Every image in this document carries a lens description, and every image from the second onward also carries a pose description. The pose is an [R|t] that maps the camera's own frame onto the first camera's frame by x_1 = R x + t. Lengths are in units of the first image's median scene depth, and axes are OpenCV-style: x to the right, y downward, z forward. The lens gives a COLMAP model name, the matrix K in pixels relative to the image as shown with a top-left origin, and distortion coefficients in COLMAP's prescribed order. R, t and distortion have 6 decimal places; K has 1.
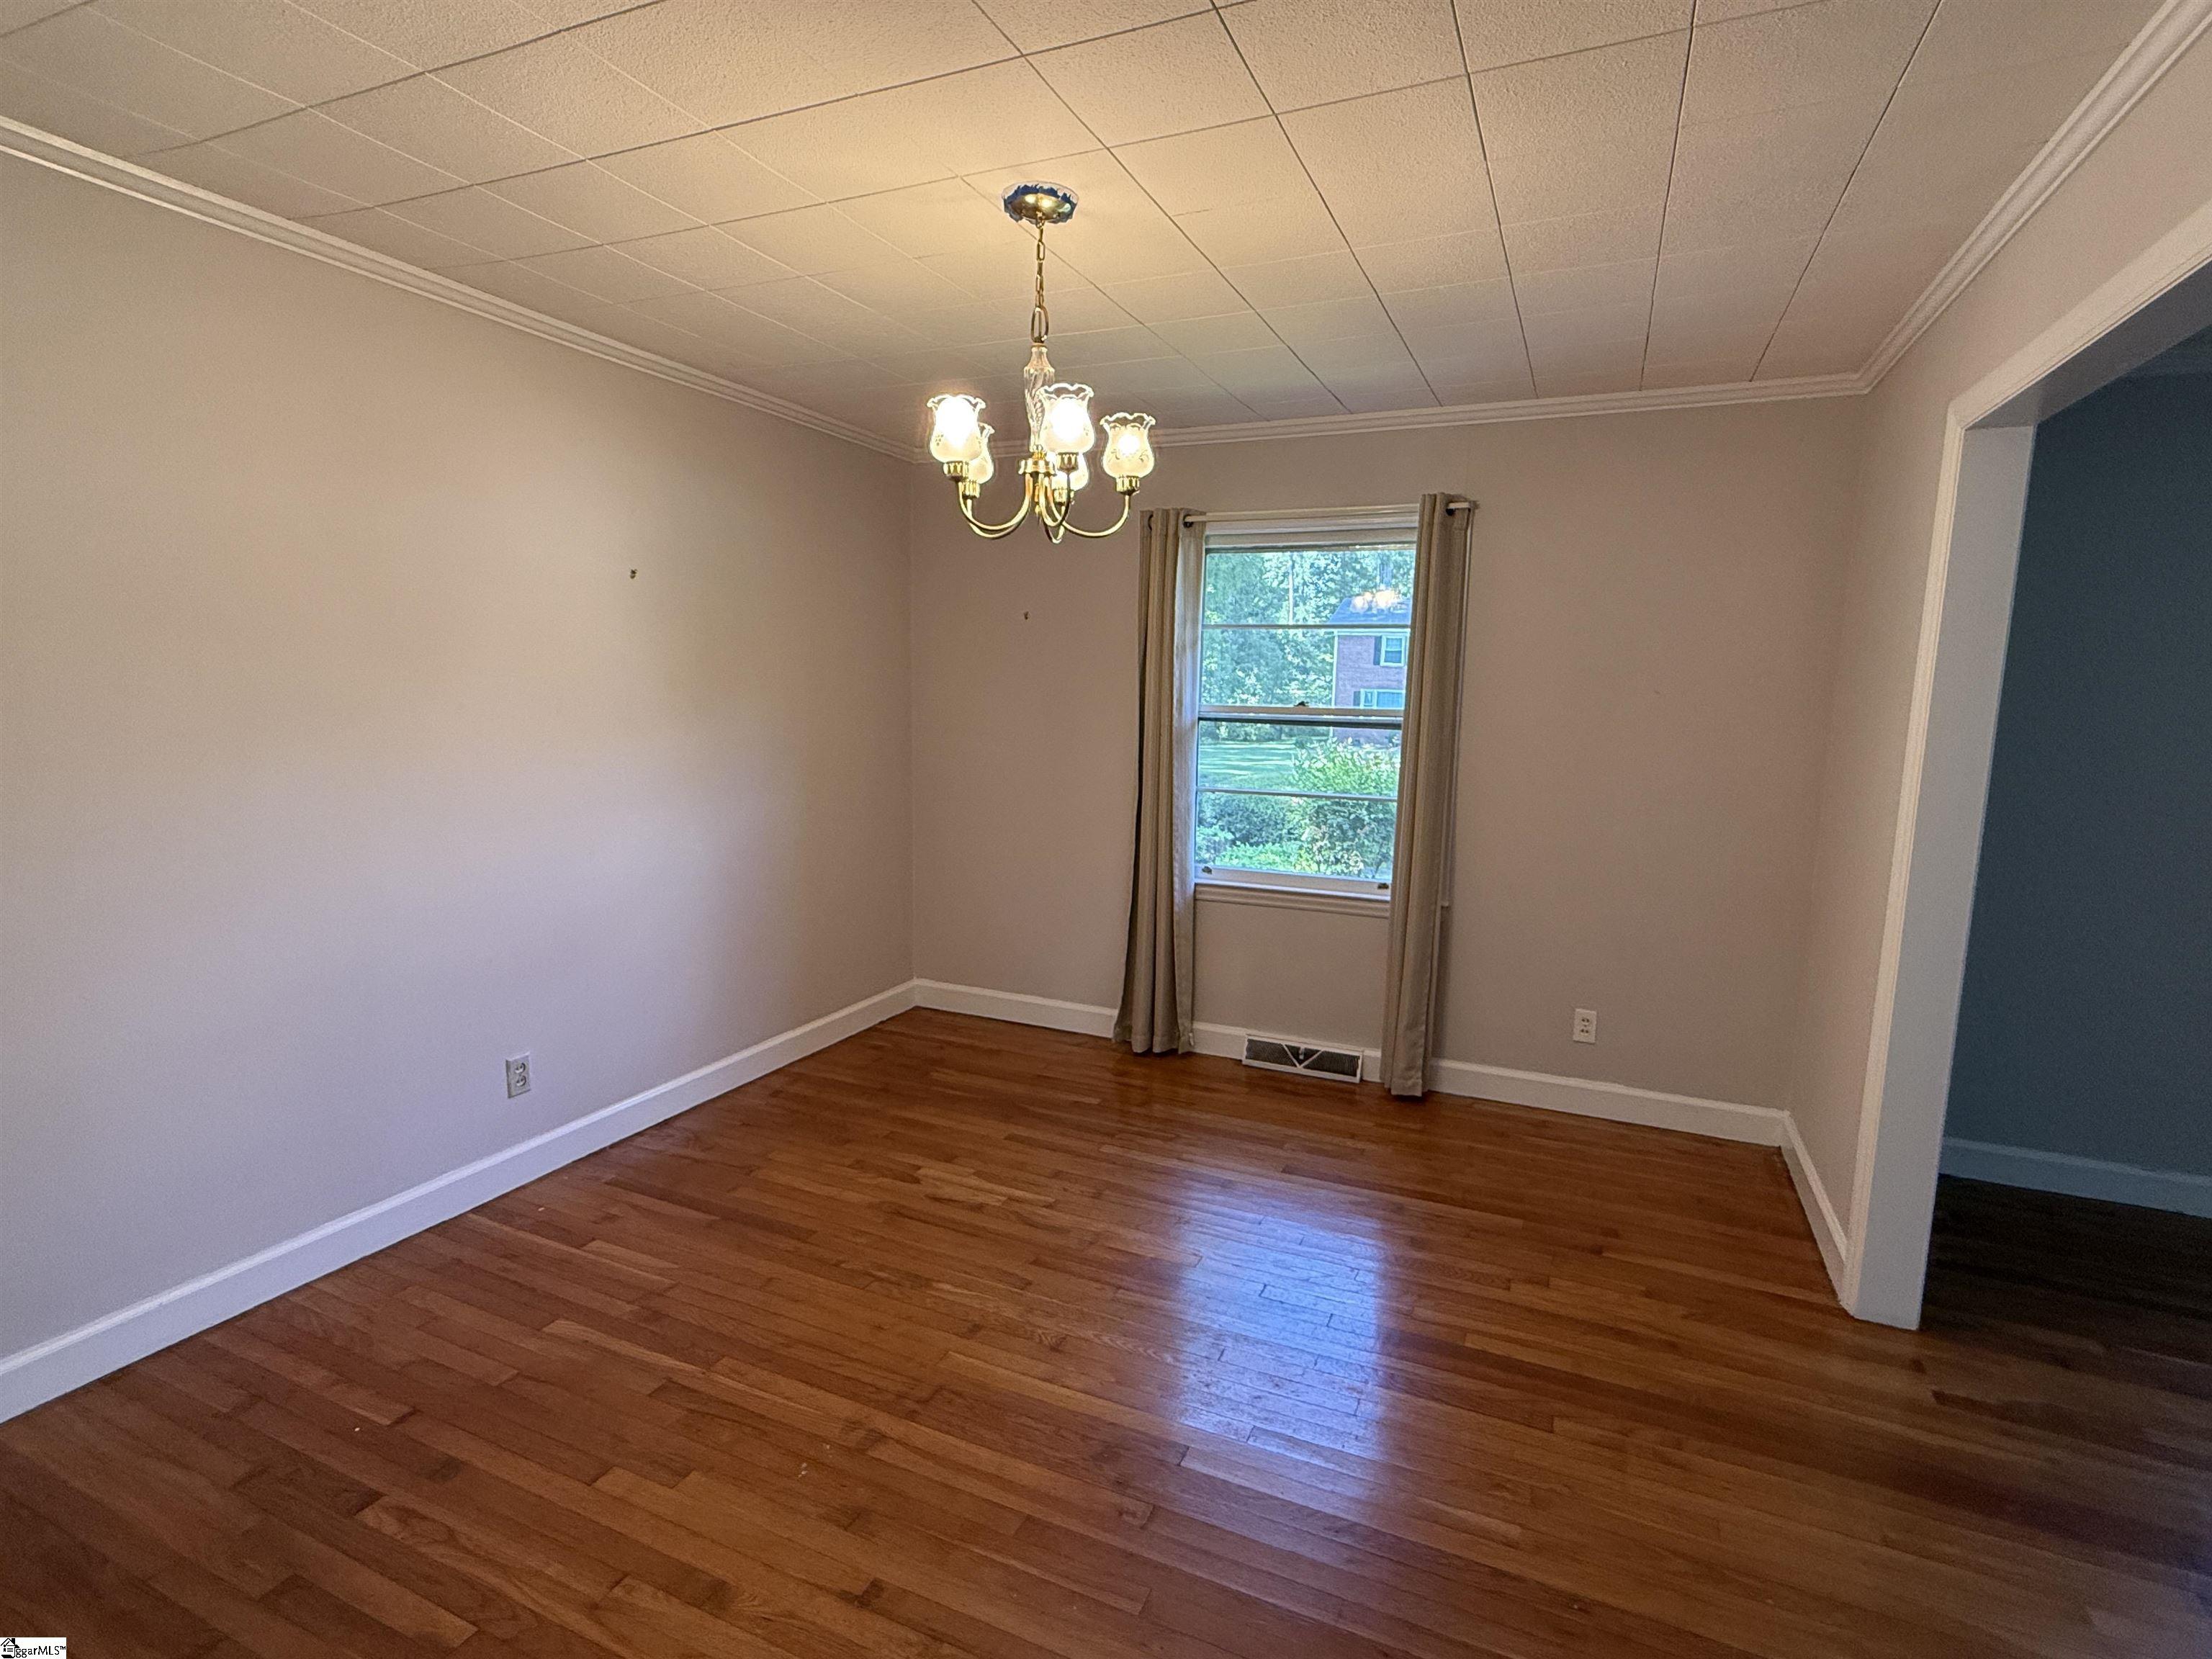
lens RADIAL K [[1078.3, 0, 1109.7], [0, 1078.3, 828.9], [0, 0, 1]] dist [0.000899, -0.000392]
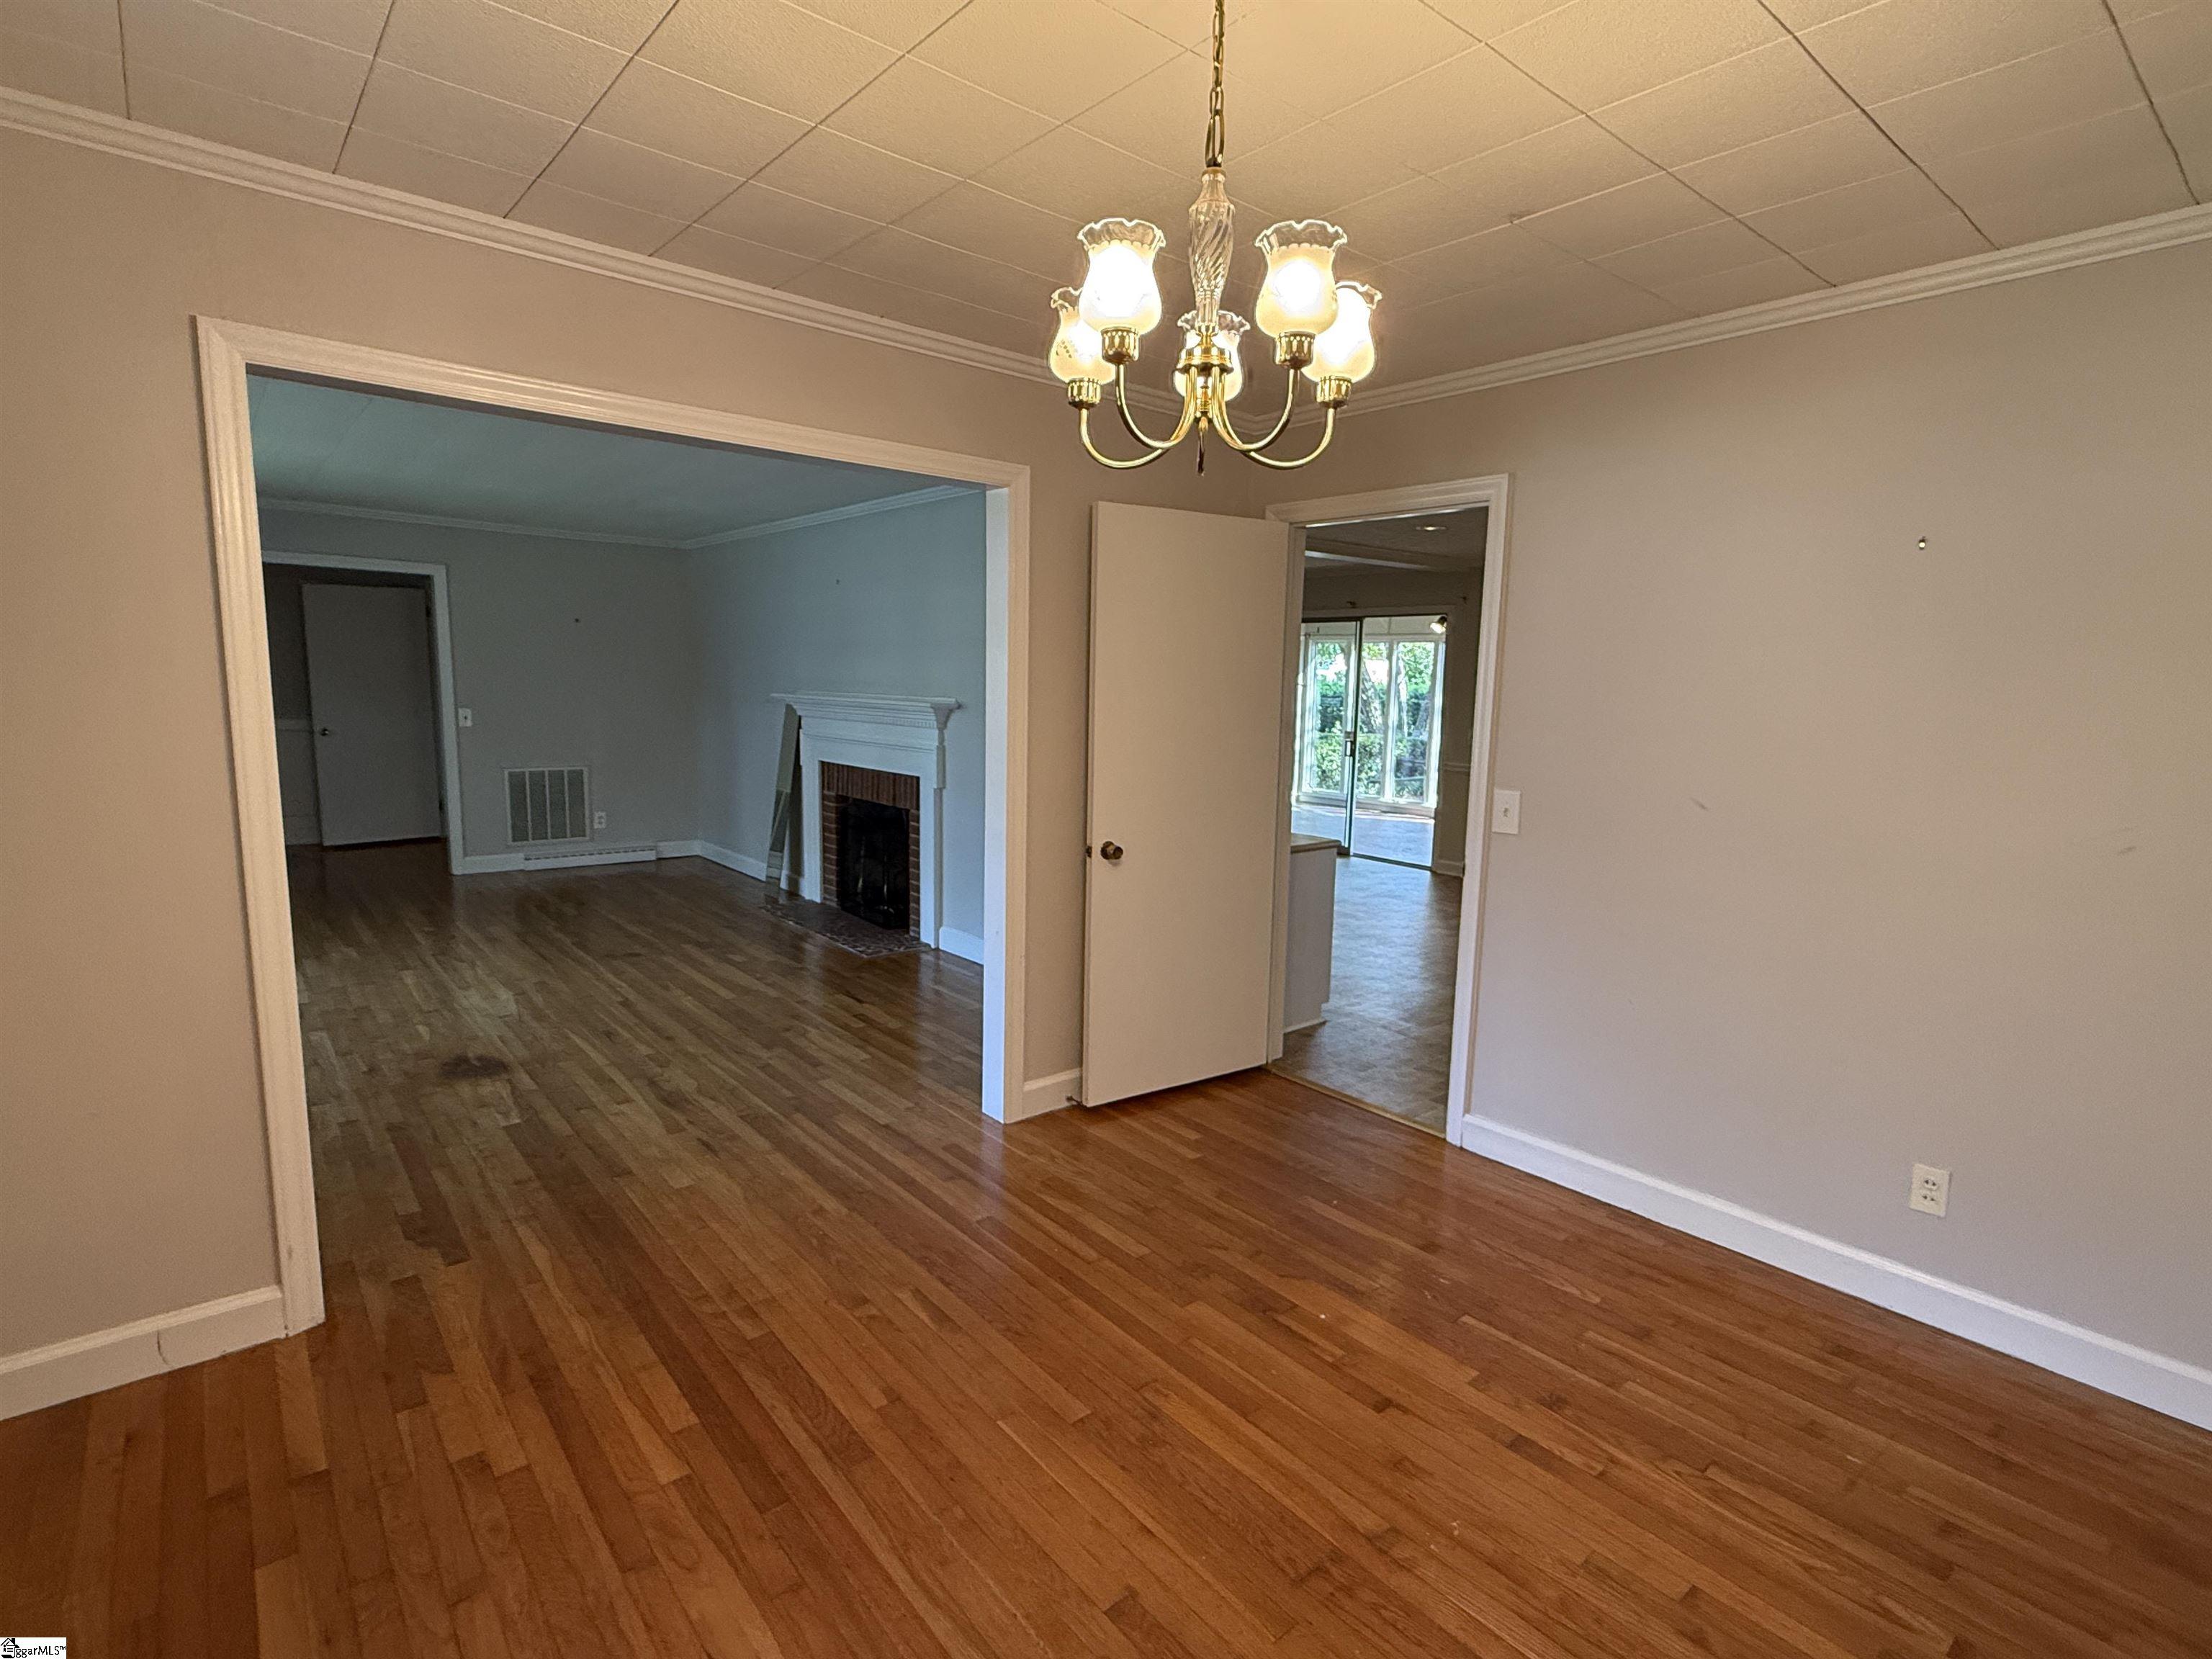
lens RADIAL K [[1078.3, 0, 1110.4], [0, 1078.3, 827.3], [0, 0, 1]] dist [0.000899, -0.000392]
pose [[-0.898879, -0.105229, 0.425374, -0.323927], [0.014978, 0.962793, 0.269826, -0.238912], [-0.437940, 0.248912, -0.863858, 1.666780]]
